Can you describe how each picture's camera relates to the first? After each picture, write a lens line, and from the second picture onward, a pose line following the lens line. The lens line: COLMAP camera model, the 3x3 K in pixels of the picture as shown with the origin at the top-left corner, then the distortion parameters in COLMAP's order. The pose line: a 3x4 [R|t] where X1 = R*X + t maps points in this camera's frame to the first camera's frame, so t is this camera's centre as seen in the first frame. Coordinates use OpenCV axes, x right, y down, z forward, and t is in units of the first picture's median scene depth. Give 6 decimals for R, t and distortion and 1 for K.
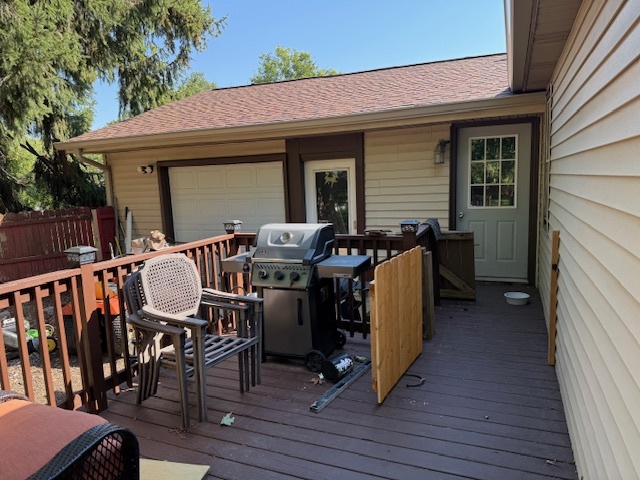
lens RADIAL K [[431.2, 0, 320.0], [0, 431.2, 243.3], [0, 0, 1]] dist [0.071976, -0.085397]
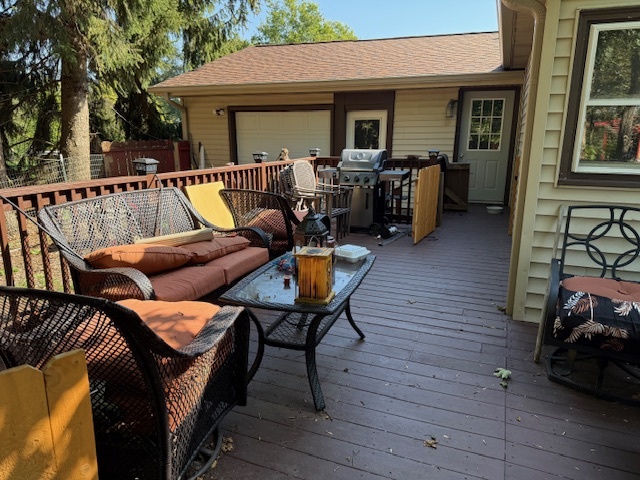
lens RADIAL K [[431.2, 0, 320.0], [0, 431.2, 243.3], [0, 0, 1]] dist [0.071976, -0.085397]
pose [[0.998795, 0.037977, 0.031077, -0.159338], [-0.040886, 0.994241, 0.099061, 0.094458], [-0.027136, -0.100212, 0.994596, -0.403623]]
